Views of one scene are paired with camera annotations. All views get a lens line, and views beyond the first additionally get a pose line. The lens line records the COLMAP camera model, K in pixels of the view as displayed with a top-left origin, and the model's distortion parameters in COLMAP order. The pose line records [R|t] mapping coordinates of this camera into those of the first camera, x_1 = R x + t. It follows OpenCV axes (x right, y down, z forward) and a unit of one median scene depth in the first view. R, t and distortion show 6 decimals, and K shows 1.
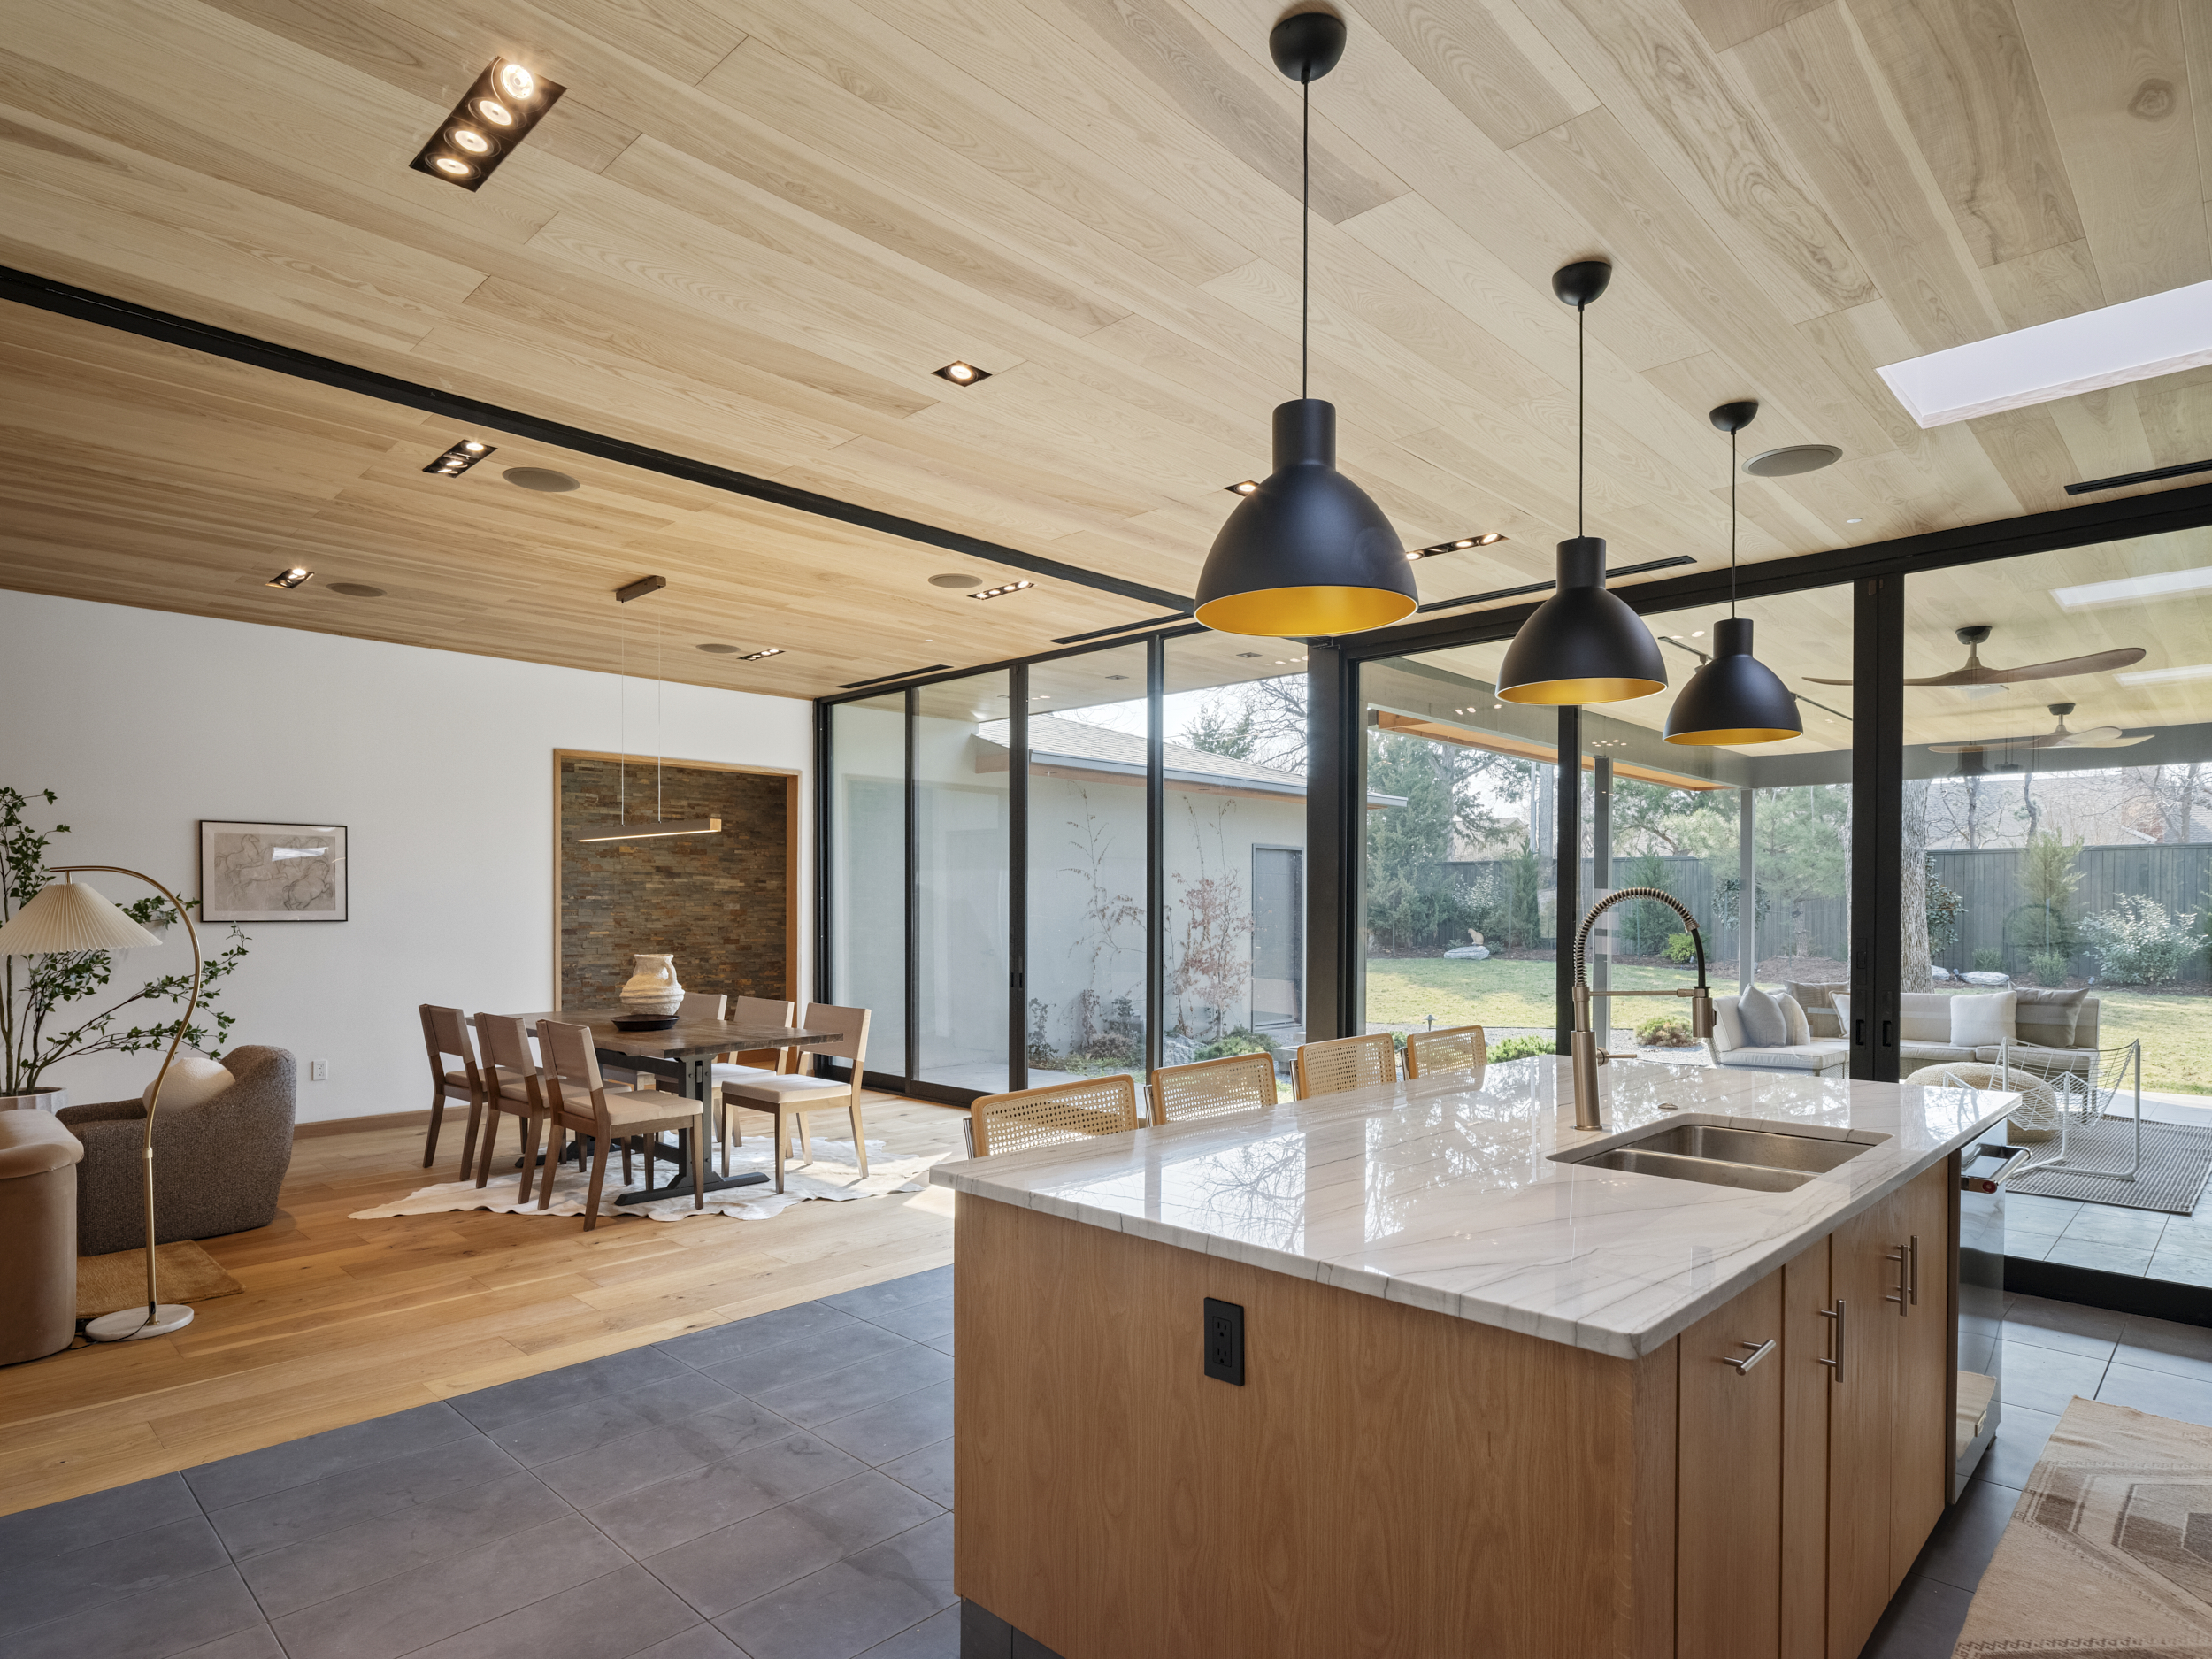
lens RADIAL K [[1230.9, 0, 1104.5], [0, 1230.9, 900.3], [0, 0, 1]] dist [-0.003288, -0.000153]
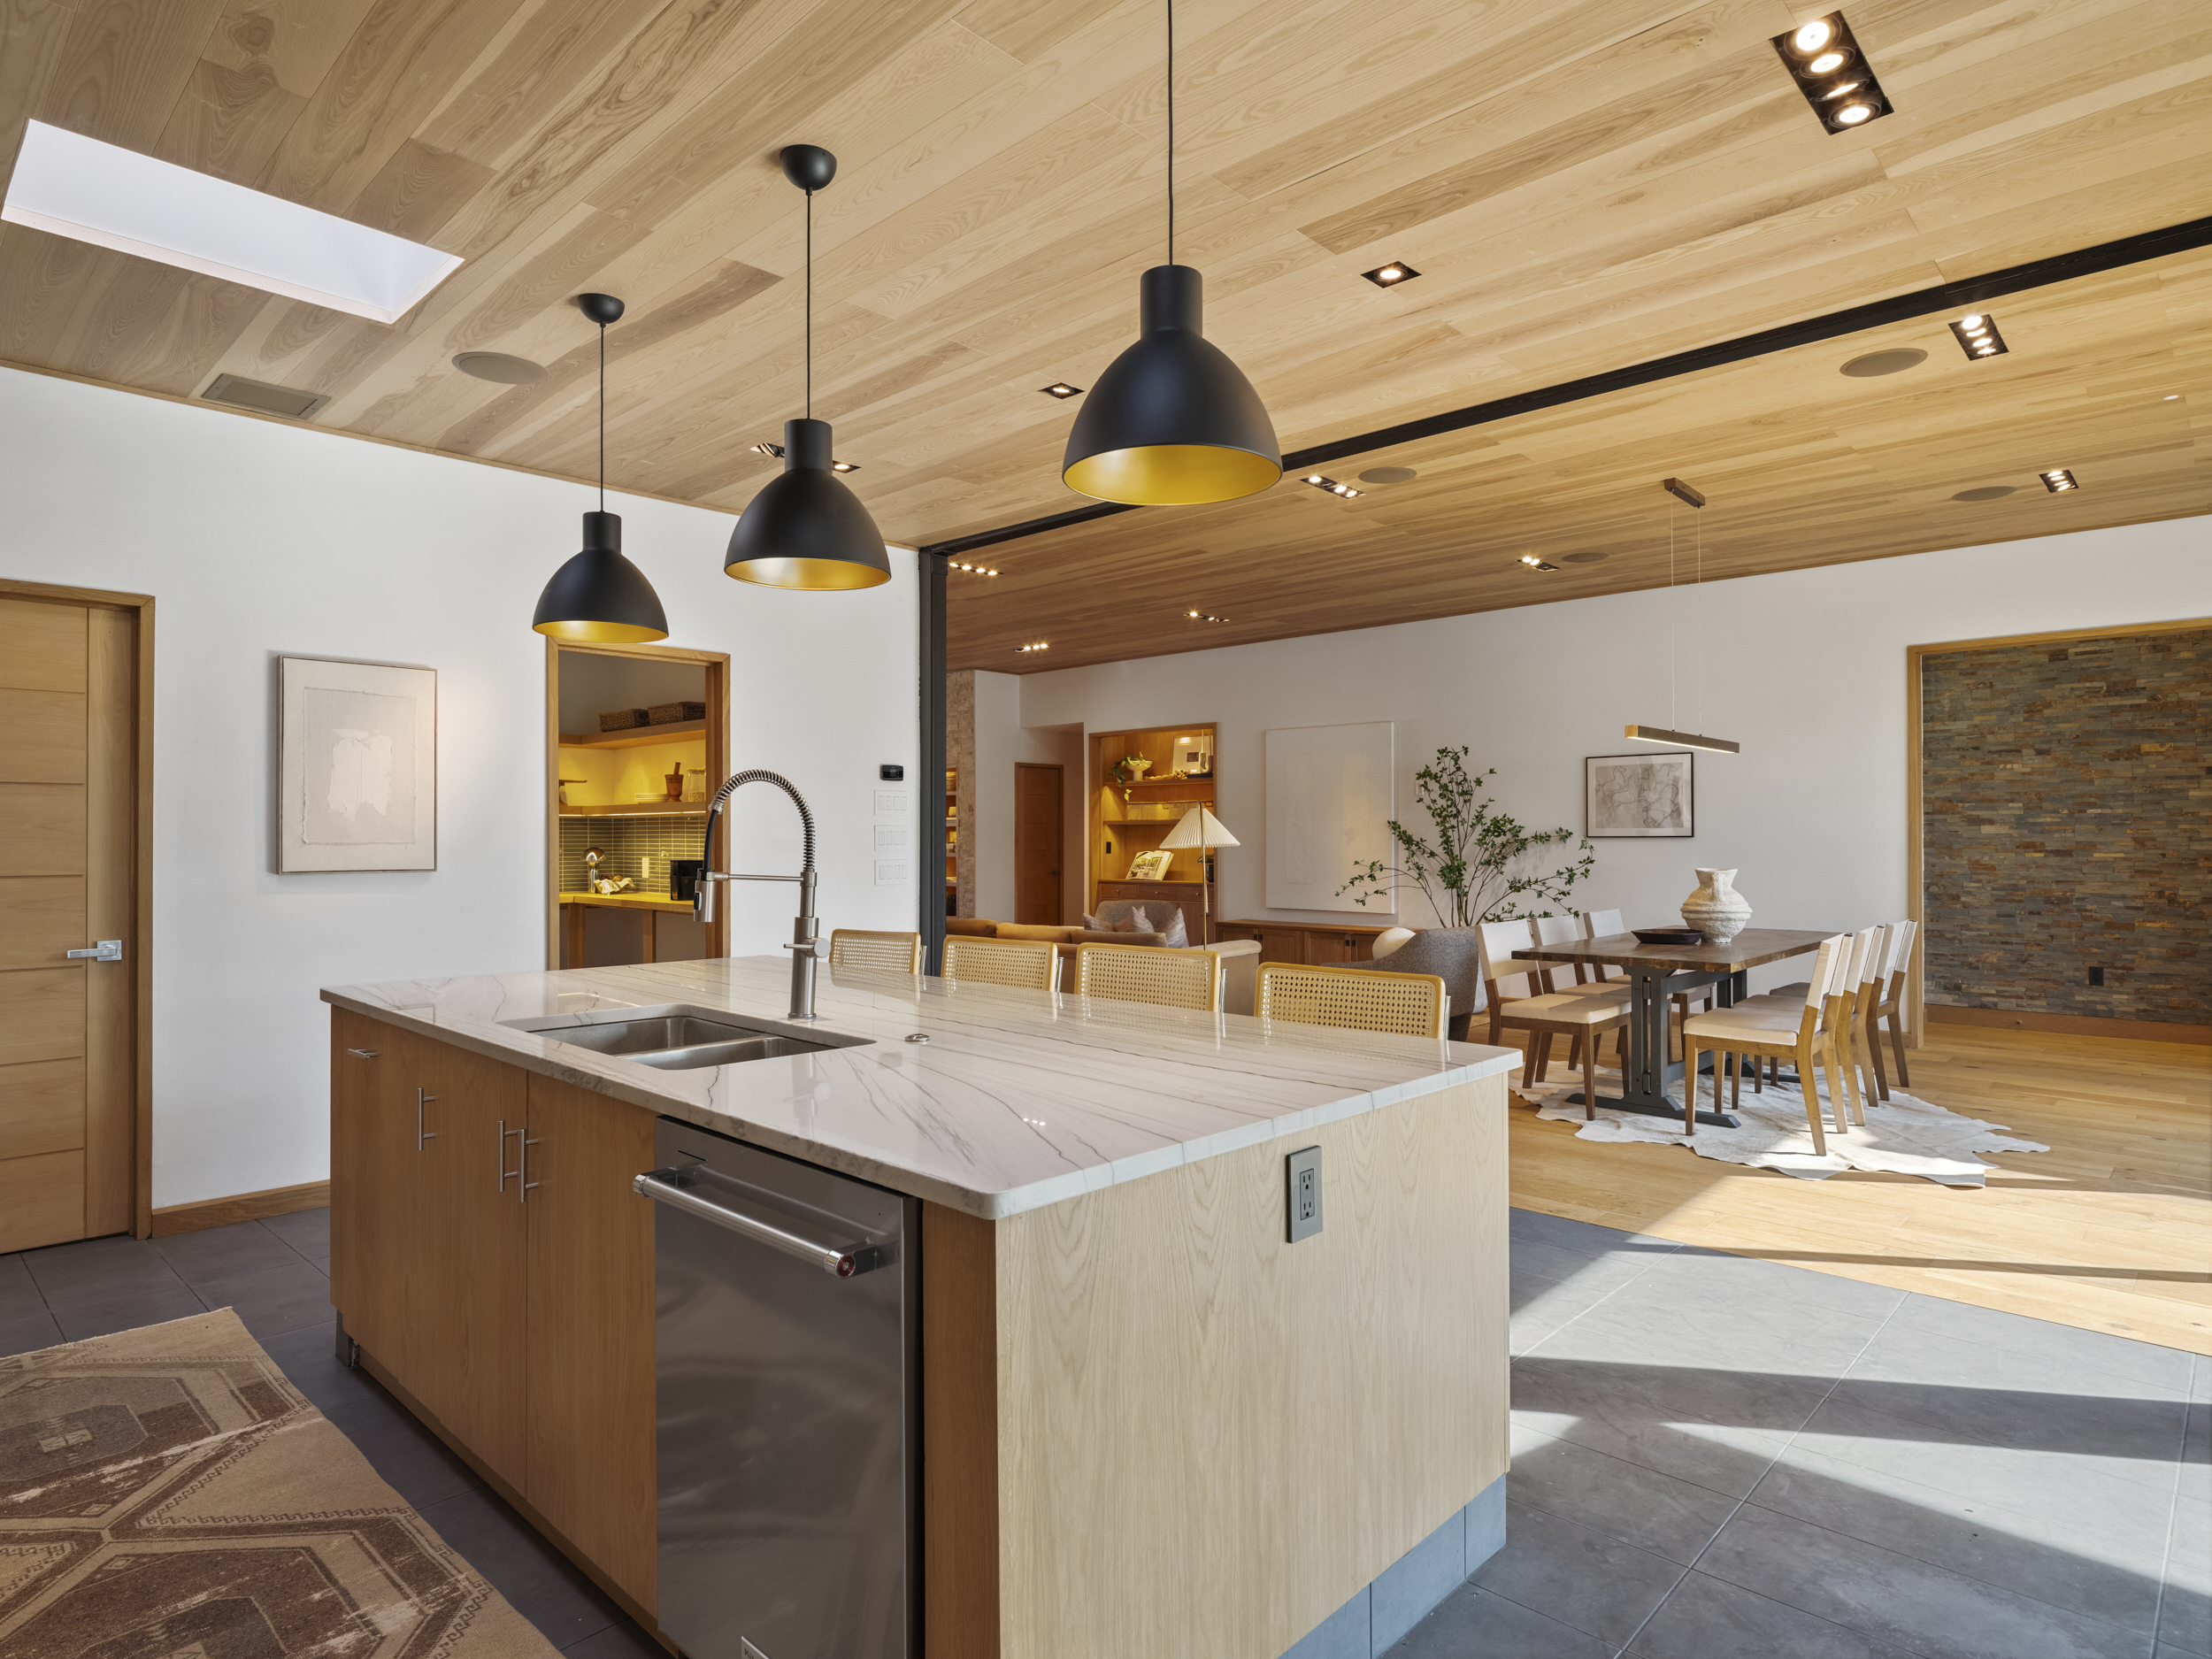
lens RADIAL K [[1248.8, 0, 1108.1], [0, 1248.8, 802.3], [0, 0, 1]] dist [-0.008630, -0.000772]
pose [[0.015346, -0.031067, -0.999399, 0.388194], [0.007947, 0.999489, -0.030948, 0.012207], [0.999851, -0.007467, 0.015586, 0.343720]]
